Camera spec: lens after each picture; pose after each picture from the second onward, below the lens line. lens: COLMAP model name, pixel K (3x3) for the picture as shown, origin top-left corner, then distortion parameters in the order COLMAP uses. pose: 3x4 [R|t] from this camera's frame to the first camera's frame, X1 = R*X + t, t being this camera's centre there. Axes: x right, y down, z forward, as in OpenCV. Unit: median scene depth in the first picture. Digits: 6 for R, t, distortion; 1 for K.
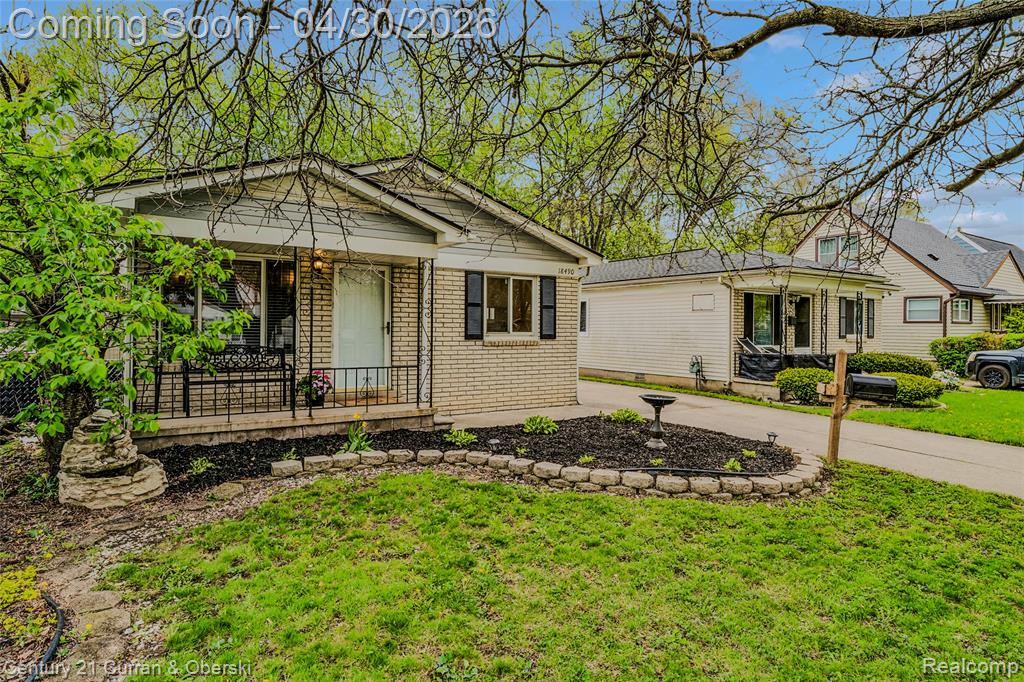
lens RADIAL K [[561.6, 0, 514.7], [0, 561.6, 328.2], [0, 0, 1]] dist [-0.000243, -0.000078]
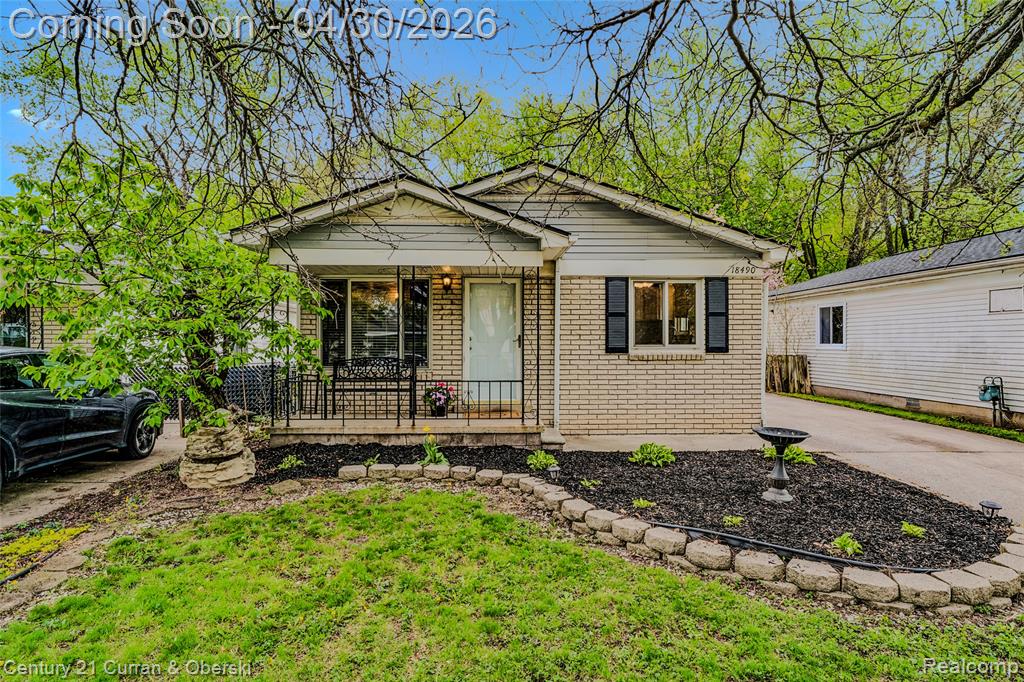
lens RADIAL K [[554.3, 0, 512.0], [0, 554.3, 341.0], [0, 0, 1]] dist [-0.000762, -0.000597]
pose [[0.858918, -0.009539, -0.512025, 0.286756], [0.008658, 0.999954, -0.004106, 0.003643], [0.512040, -0.000906, 0.858961, 0.177039]]
